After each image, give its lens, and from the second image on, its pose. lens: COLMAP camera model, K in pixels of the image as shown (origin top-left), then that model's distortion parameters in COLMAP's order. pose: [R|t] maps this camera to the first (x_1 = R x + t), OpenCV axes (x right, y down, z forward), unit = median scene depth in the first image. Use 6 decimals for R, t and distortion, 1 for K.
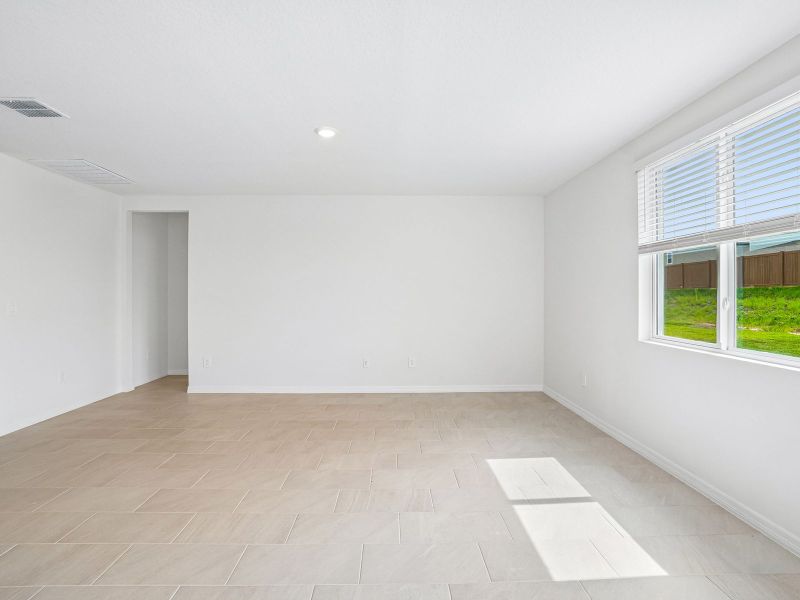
lens RADIAL K [[400.8, 0, 398.1], [0, 400.8, 295.5], [0, 0, 1]] dist [-0.025343, 0.000054]
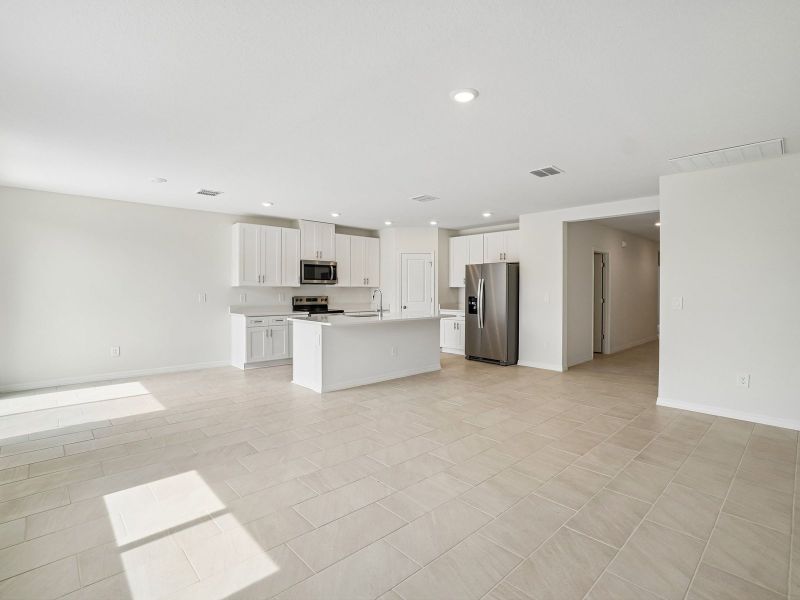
lens RADIAL K [[390.1, 0, 400.0], [0, 390.1, 300.0], [0, 0, 1]] dist [-0.027864, -0.000425]
pose [[-0.743086, 0.012605, -0.669077, 0.338389], [-0.005196, 0.999684, 0.024604, -0.000946], [0.669175, 0.021760, -0.742786, 1.117183]]
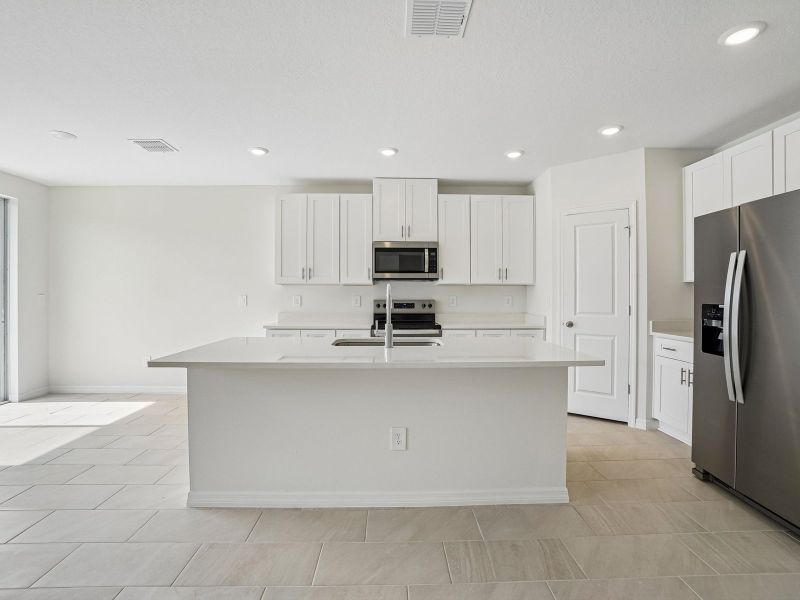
lens RADIAL K [[400.8, 0, 398.1], [0, 400.8, 295.5], [0, 0, 1]] dist [-0.025343, 0.000054]
pose [[-0.999690, -0.004722, -0.024426, -0.526433], [-0.004849, 0.999975, 0.005167, 0.010029], [0.024401, 0.005284, -0.999688, 0.661828]]
